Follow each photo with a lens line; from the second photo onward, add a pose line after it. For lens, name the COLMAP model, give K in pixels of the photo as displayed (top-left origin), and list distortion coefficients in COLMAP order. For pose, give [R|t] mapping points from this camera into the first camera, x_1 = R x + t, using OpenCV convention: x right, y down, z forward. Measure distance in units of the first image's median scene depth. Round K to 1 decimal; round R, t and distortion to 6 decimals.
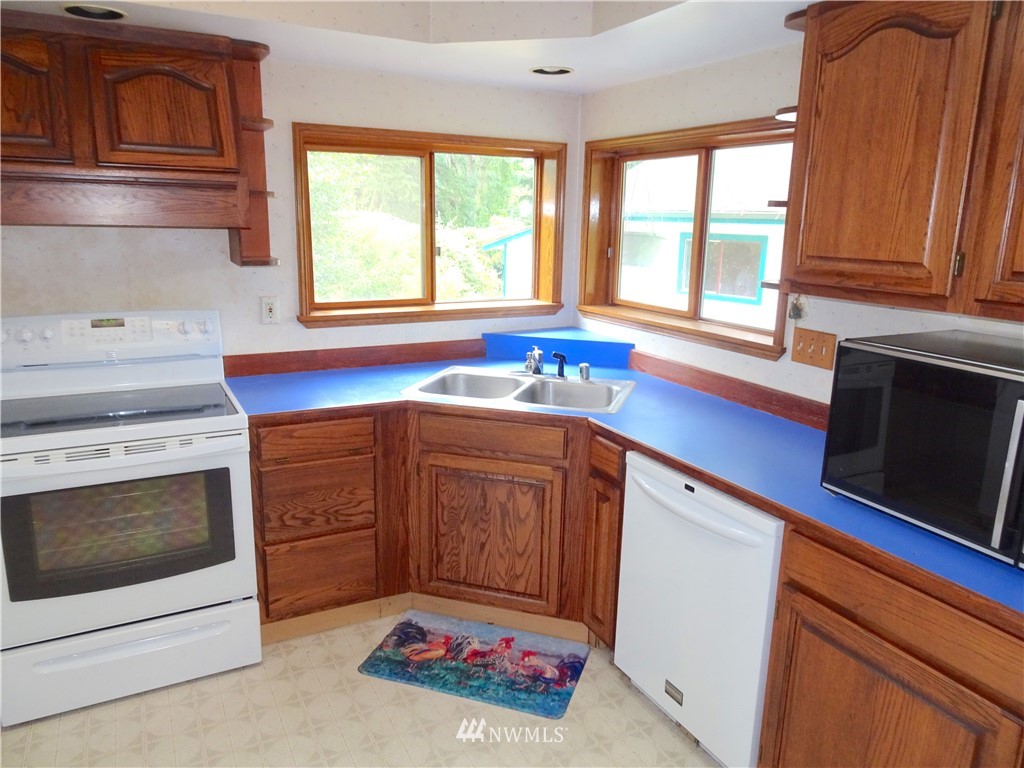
lens RADIAL K [[735.6, 0, 510.0], [0, 735.6, 385.5], [0, 0, 1]] dist [0.008549, -0.000479]
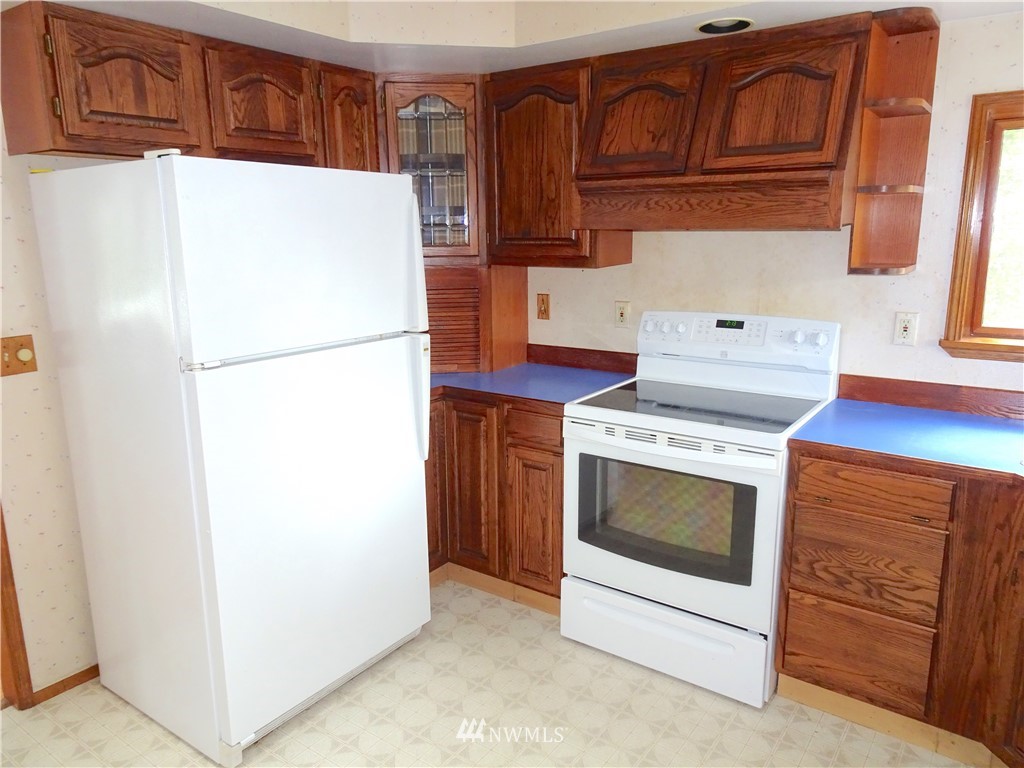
lens RADIAL K [[735.6, 0, 510.0], [0, 735.6, 383.7], [0, 0, 1]] dist [0.008549, -0.000479]
pose [[0.438662, 0.161779, -0.883970, 0.263033], [-0.181890, 0.979286, 0.088961, -0.039997], [0.880052, 0.121762, 0.459001, 0.267576]]
